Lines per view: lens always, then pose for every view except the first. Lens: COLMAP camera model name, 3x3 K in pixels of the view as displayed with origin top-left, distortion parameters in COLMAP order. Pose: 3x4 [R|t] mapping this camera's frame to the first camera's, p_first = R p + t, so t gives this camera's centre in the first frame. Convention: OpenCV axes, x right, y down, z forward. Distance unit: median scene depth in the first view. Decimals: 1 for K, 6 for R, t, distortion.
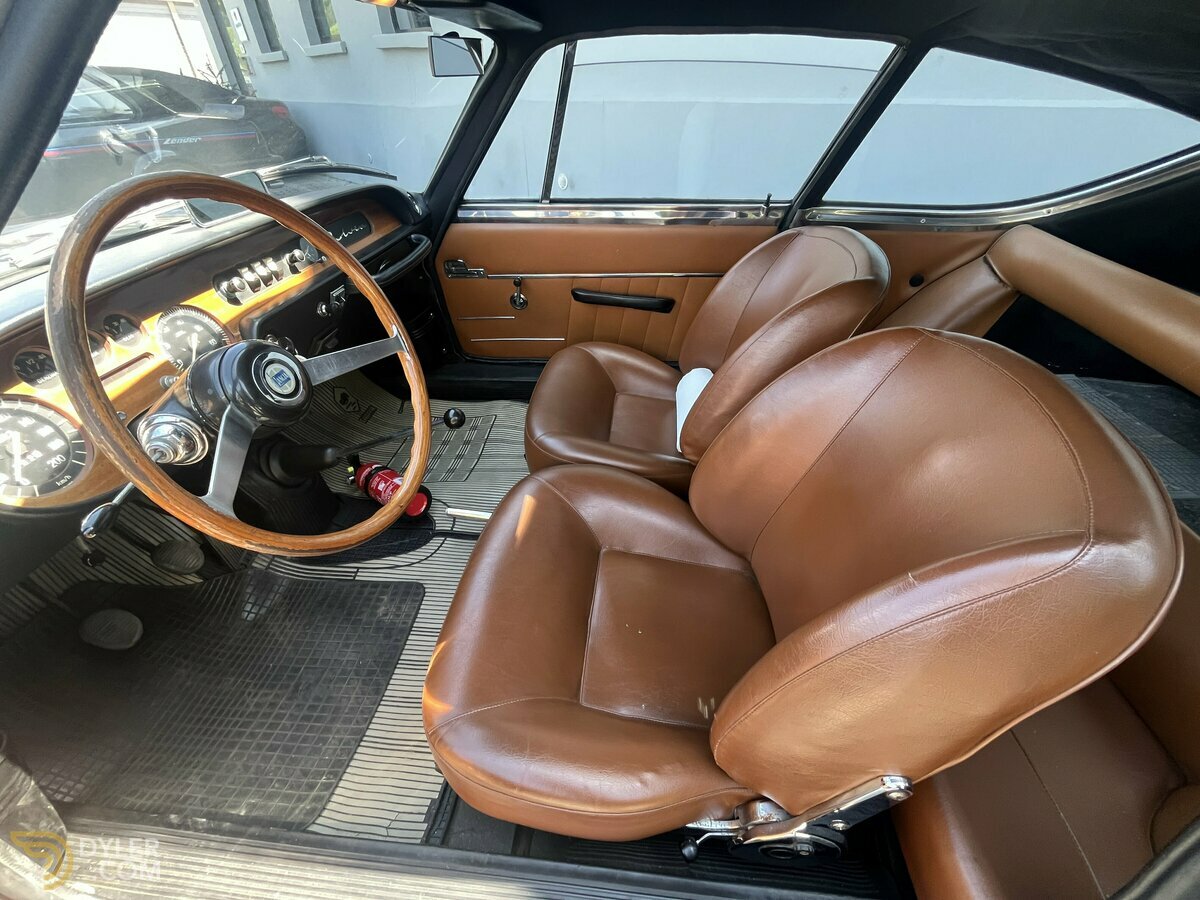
lens RADIAL K [[480.6, 0, 600.9], [0, 480.6, 455.0], [0, 0, 1]] dist [0.000381, -0.000046]
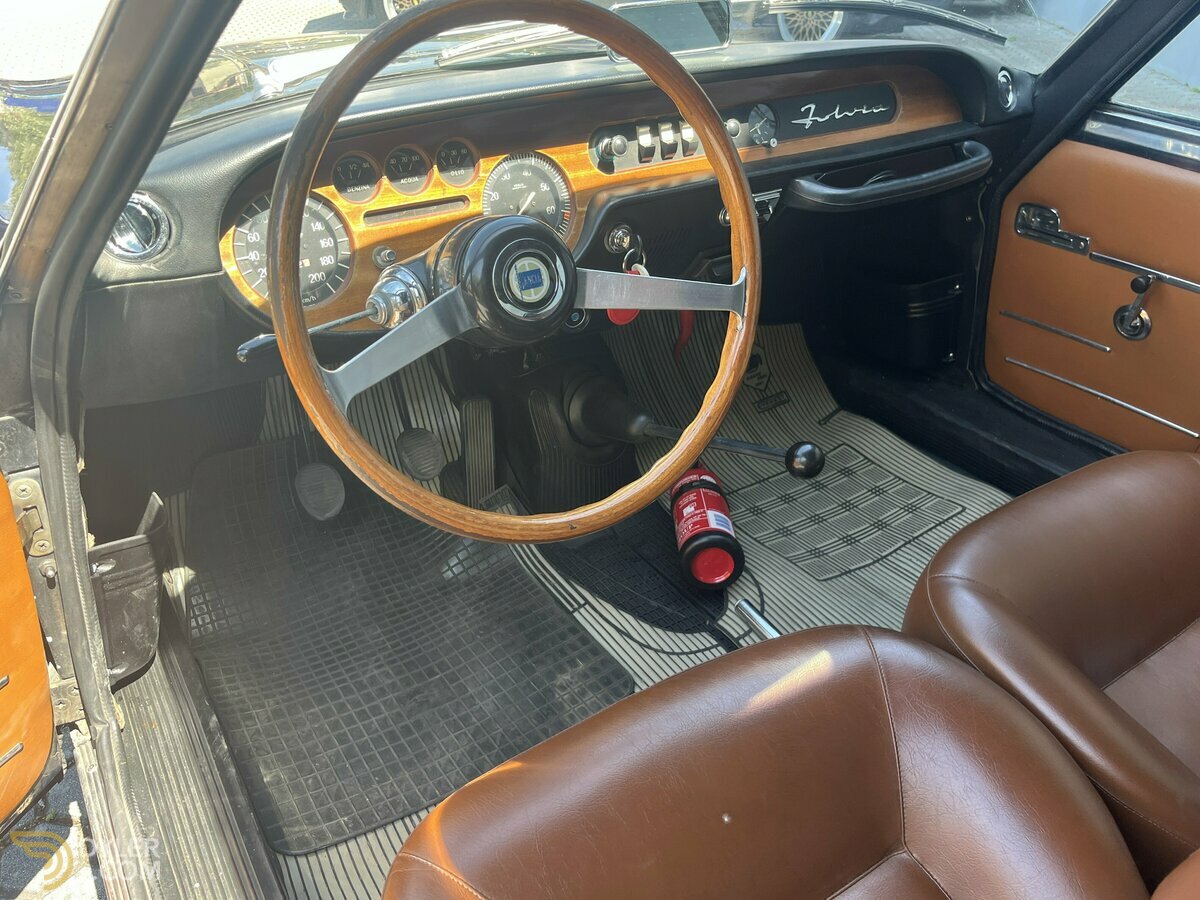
lens RADIAL K [[912.4, 0, 600.0], [0, 912.4, 450.0], [0, 0, 1]] dist [0.054016, -0.074714]
pose [[0.634588, 0.441542, -0.634302, 0.254443], [-0.496870, 0.861720, 0.102755, -0.097286], [0.591961, 0.249959, 0.766226, 0.078848]]
